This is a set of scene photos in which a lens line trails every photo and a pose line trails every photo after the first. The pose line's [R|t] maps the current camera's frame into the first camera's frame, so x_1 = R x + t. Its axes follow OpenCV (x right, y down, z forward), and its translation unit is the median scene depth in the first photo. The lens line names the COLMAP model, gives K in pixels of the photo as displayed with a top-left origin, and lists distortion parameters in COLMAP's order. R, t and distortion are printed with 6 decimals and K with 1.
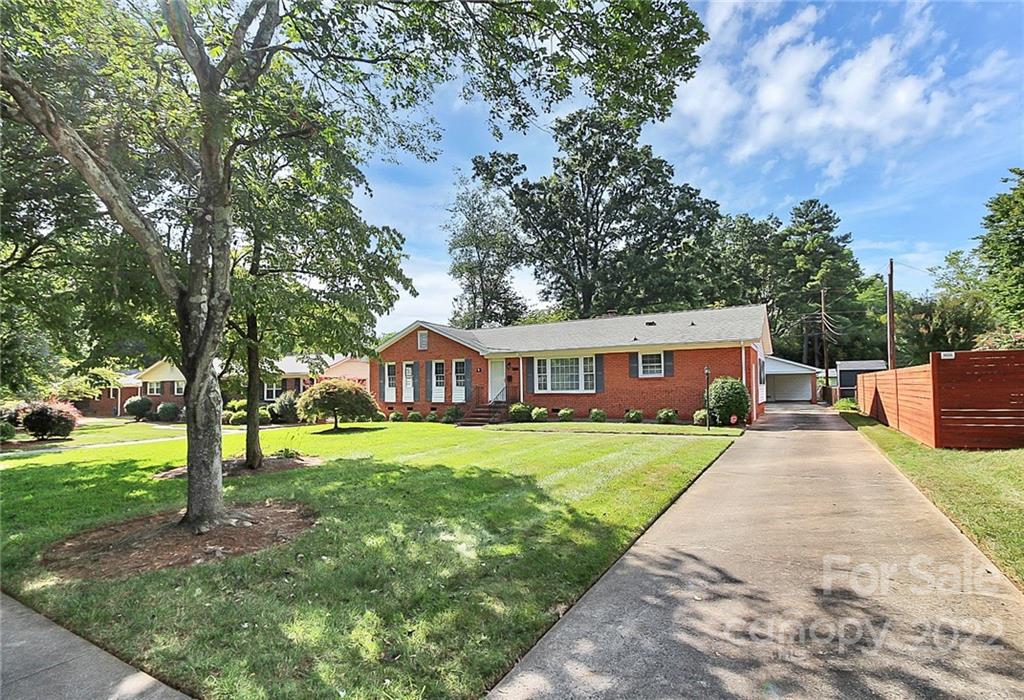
lens RADIAL K [[490.9, 0, 514.2], [0, 490.9, 373.0], [0, 0, 1]] dist [0.000711, -0.000097]
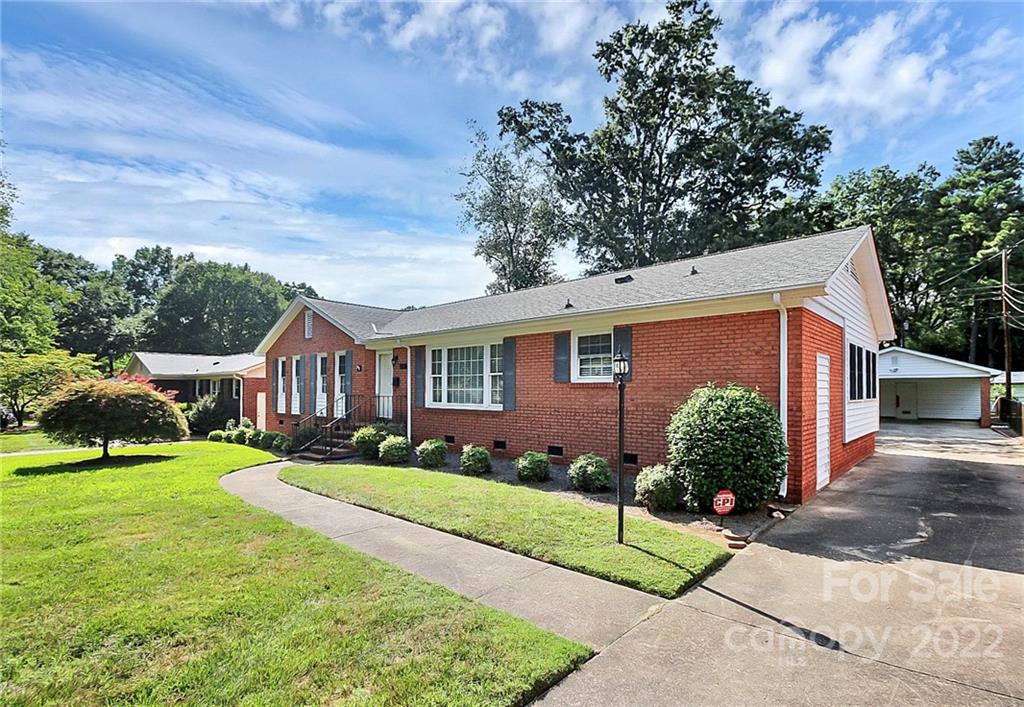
lens RADIAL K [[492.5, 0, 511.0], [0, 492.5, 386.0], [0, 0, 1]] dist [0.001675, -0.009871]
pose [[0.975418, 0.011250, -0.220075, 0.122798], [-0.006167, 0.999698, 0.023769, 0.000515], [0.220276, -0.021828, 0.975193, 0.202353]]
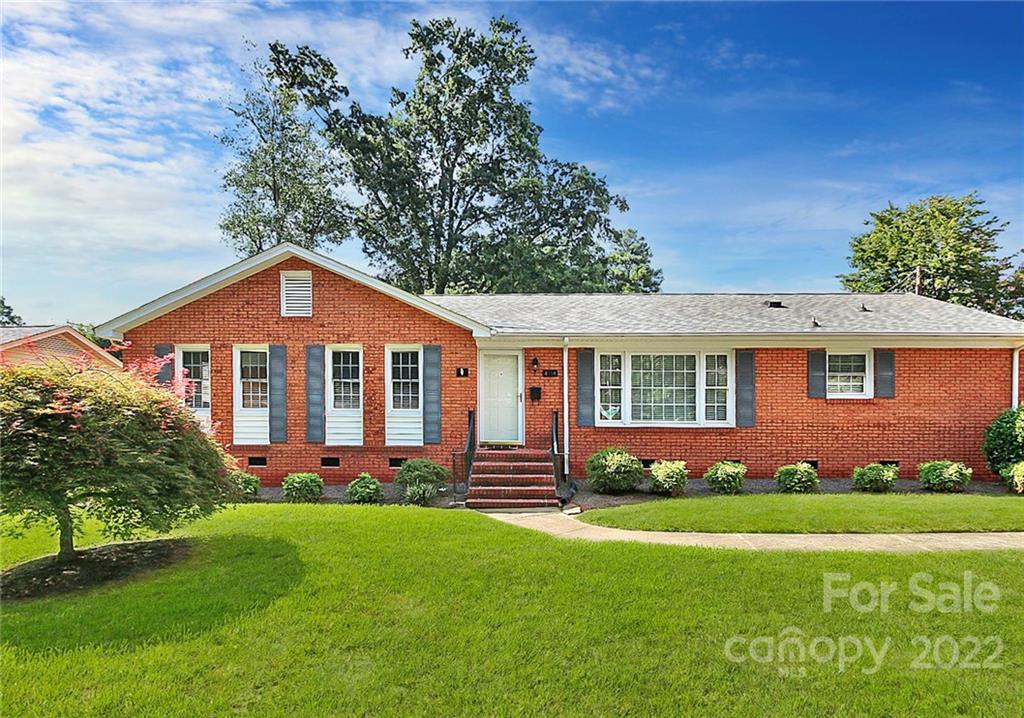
lens RADIAL K [[520.3, 0, 514.1], [0, 520.3, 420.4], [0, 0, 1]] dist [-0.001902, -0.001006]
pose [[0.881140, 0.014907, 0.472620, -0.118588], [-0.029930, 0.999257, 0.024284, 0.011691], [-0.471907, -0.035543, 0.880932, 0.270734]]
